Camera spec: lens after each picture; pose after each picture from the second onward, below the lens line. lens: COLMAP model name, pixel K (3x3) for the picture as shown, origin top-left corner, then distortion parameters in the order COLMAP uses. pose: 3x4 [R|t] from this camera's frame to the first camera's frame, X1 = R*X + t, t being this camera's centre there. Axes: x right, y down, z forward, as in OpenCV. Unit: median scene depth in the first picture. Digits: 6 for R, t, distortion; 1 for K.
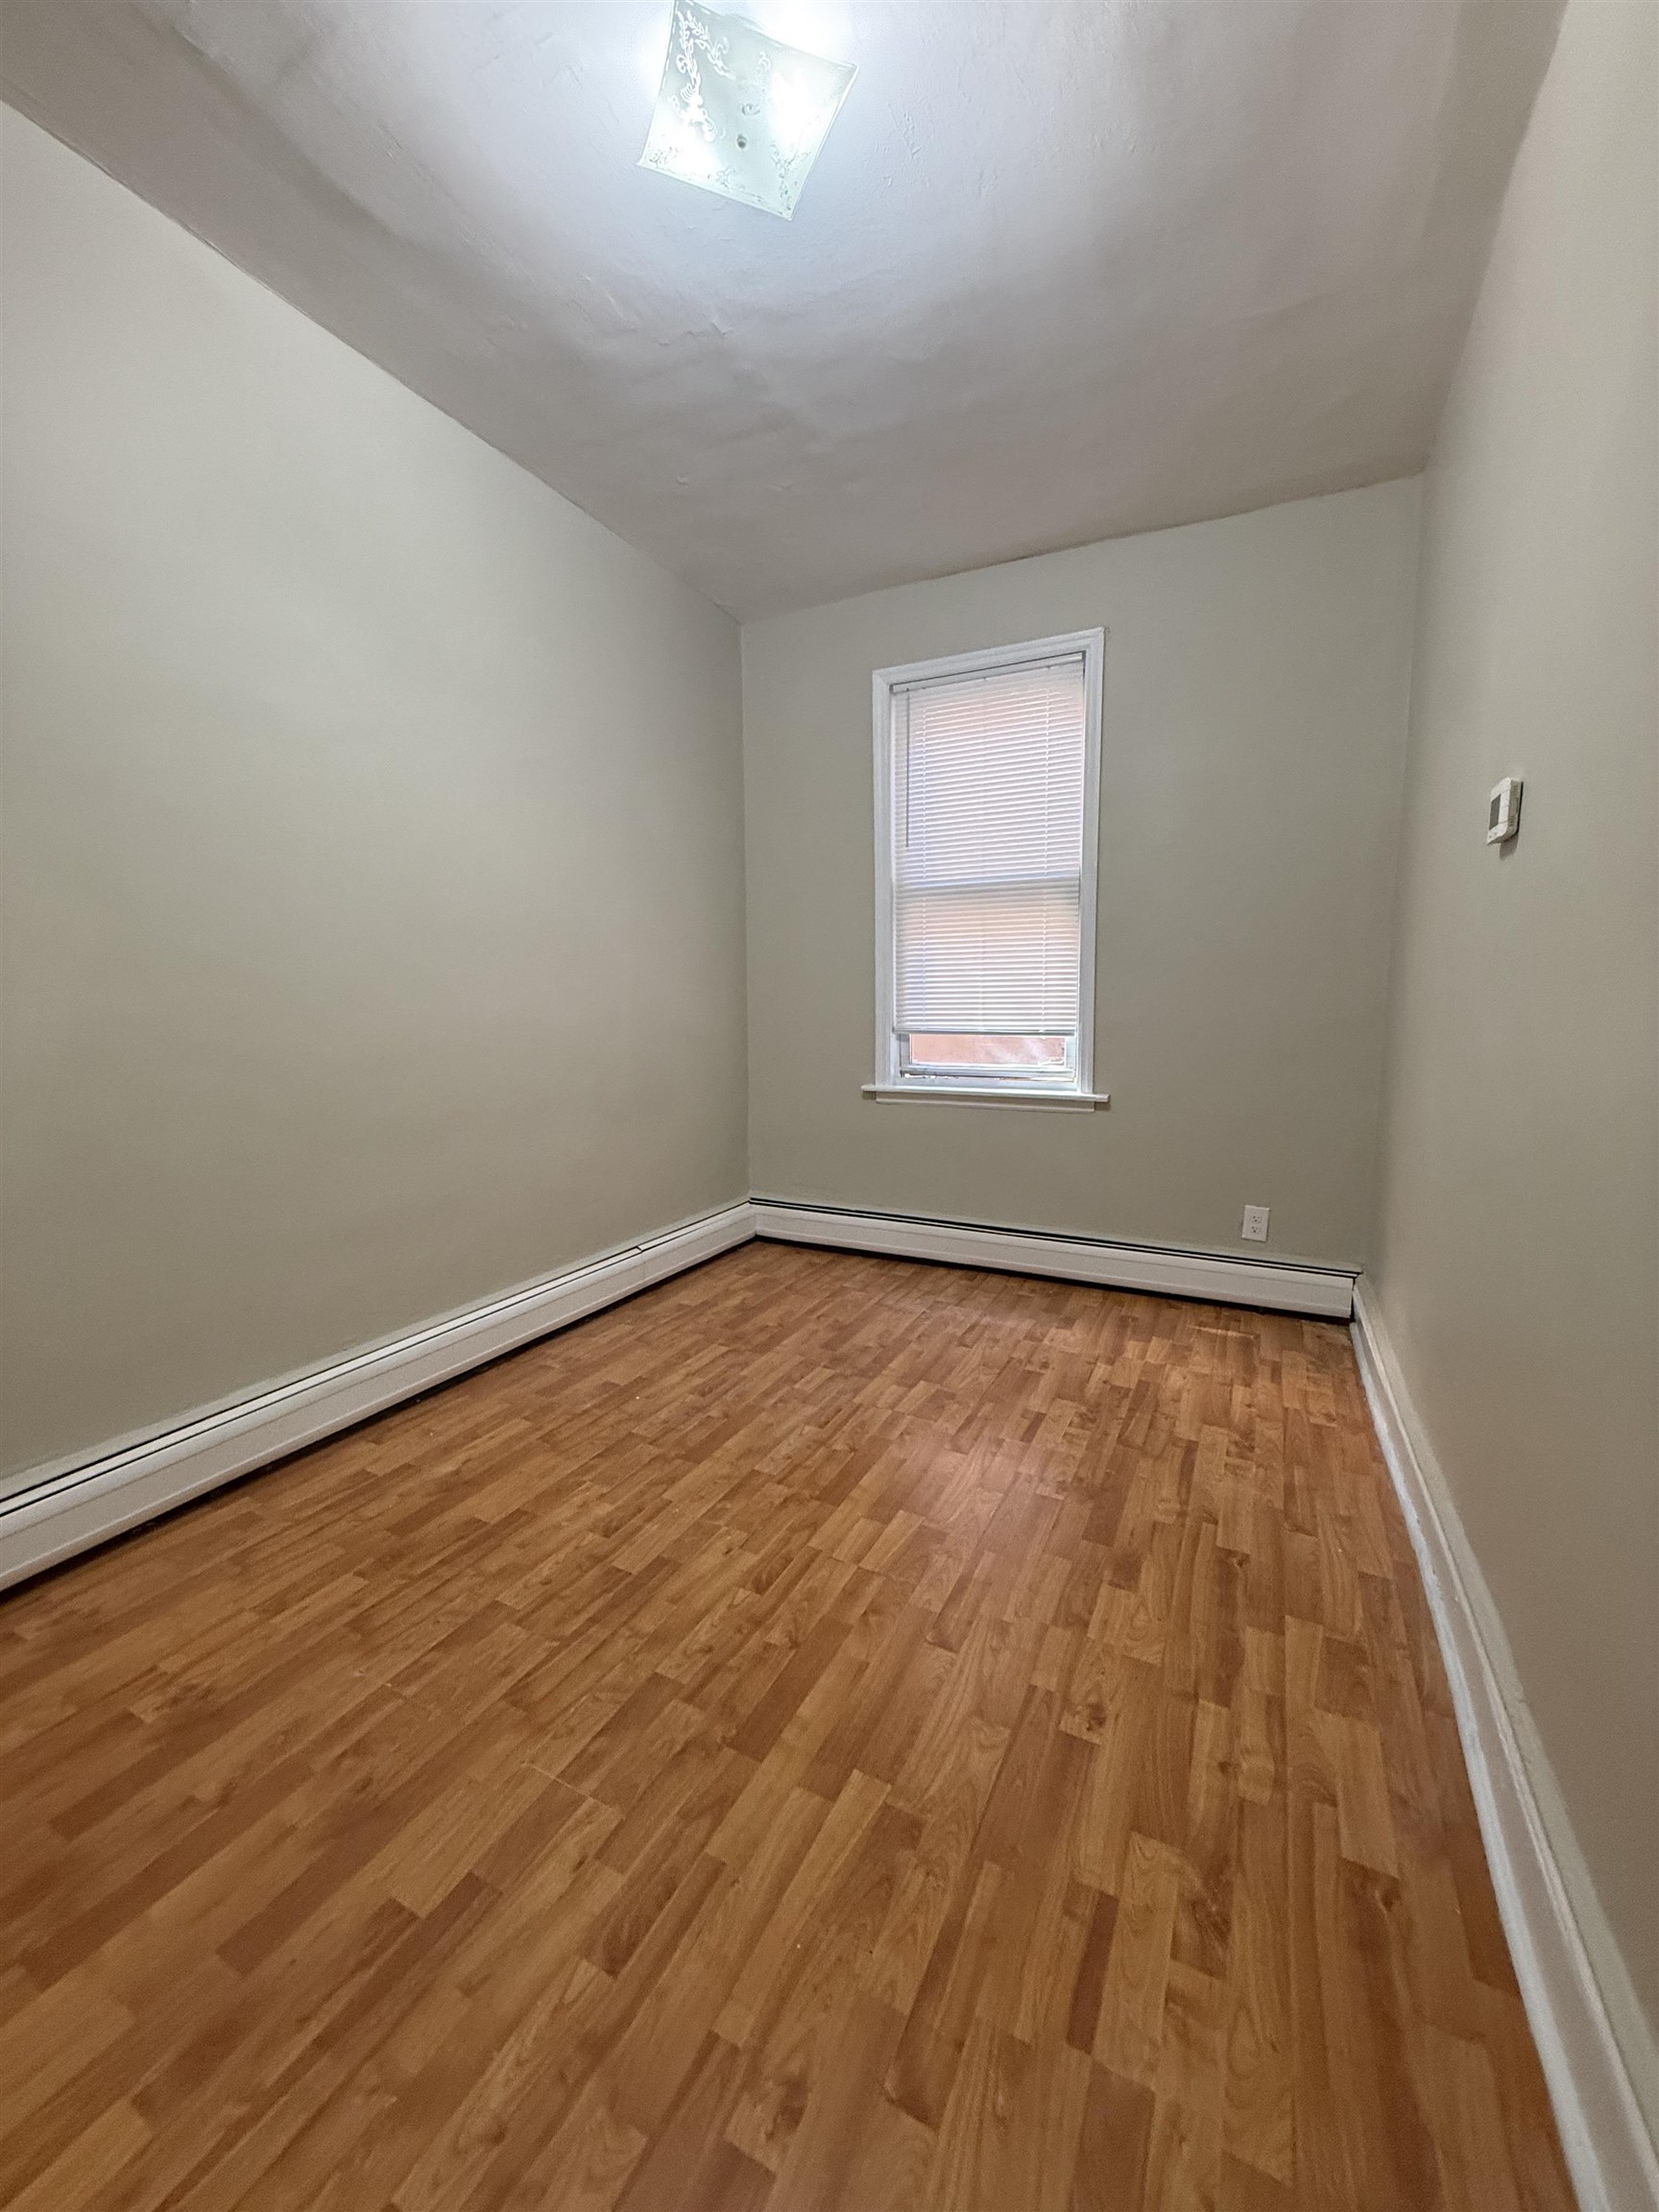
lens RADIAL K [[880.4, 0, 829.5], [0, 880.4, 1106.0], [0, 0, 1]] dist [-0.000458, 0.000017]
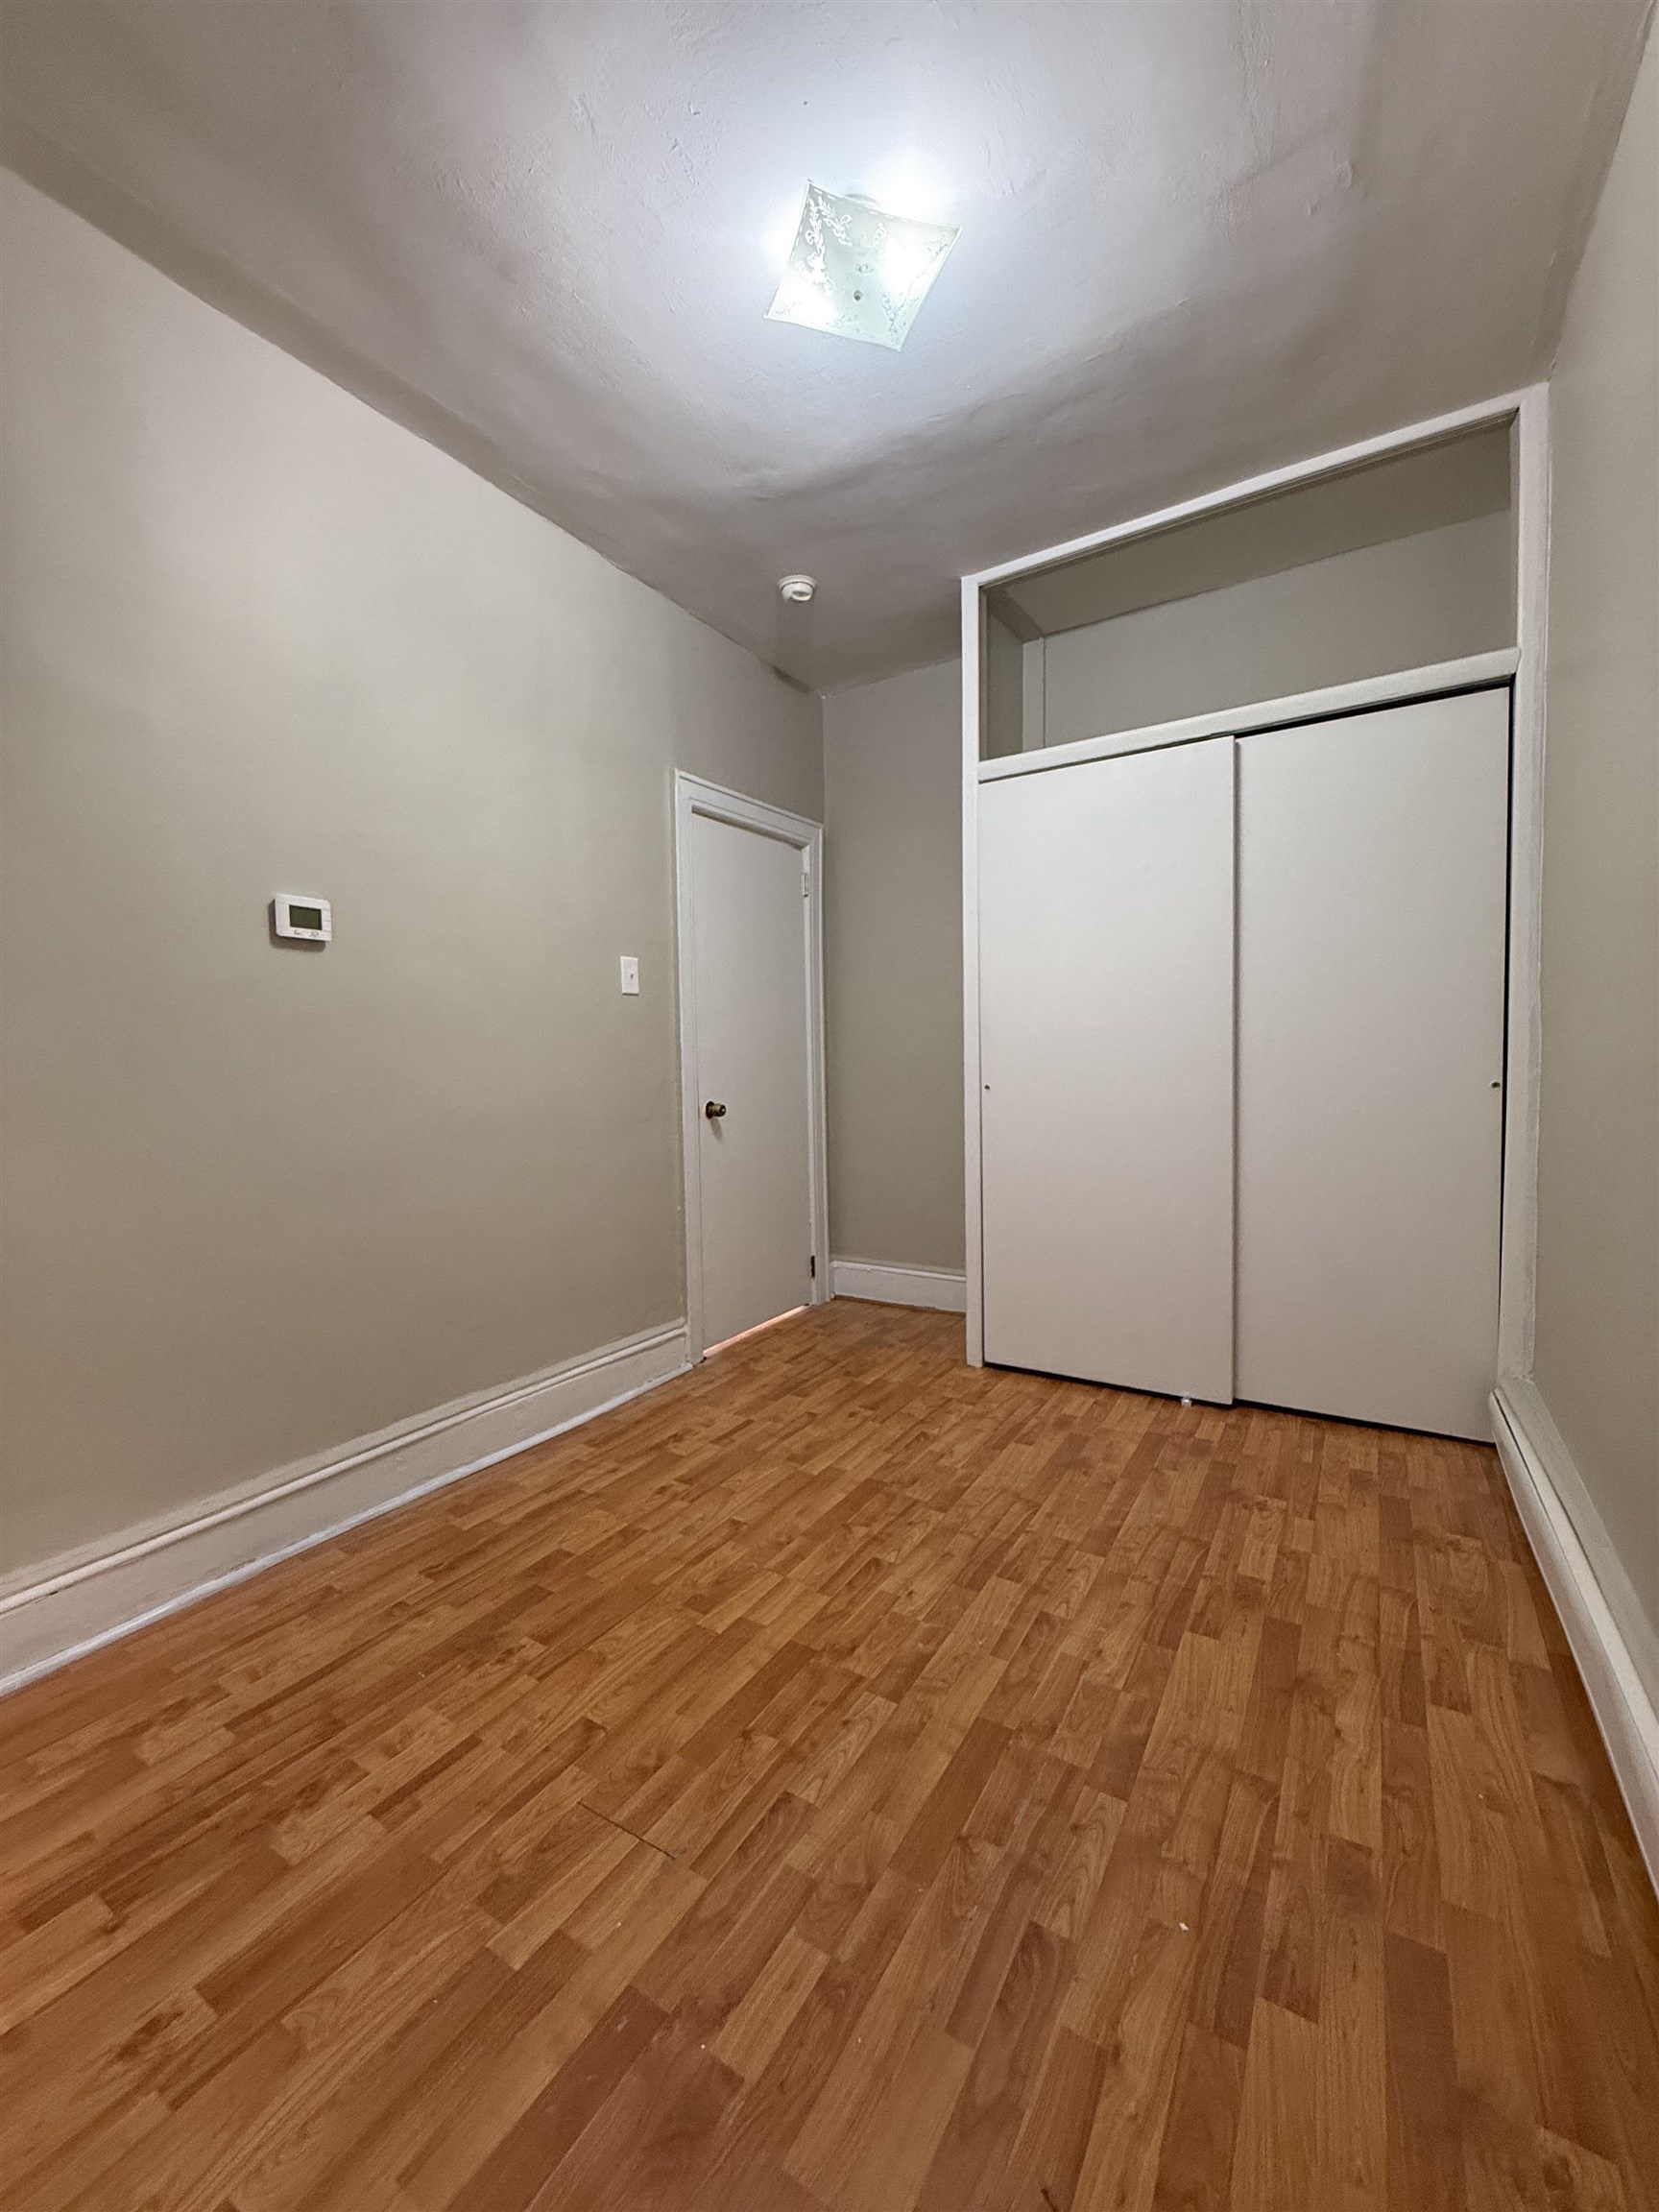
lens RADIAL K [[880.4, 0, 829.5], [0, 880.4, 1106.0], [0, 0, 1]] dist [-0.000458, 0.000017]
pose [[-0.996333, 0.015952, 0.084059, -0.117203], [0.030386, 0.984391, 0.173350, -0.214546], [-0.079982, 0.175268, -0.981266, 1.893458]]
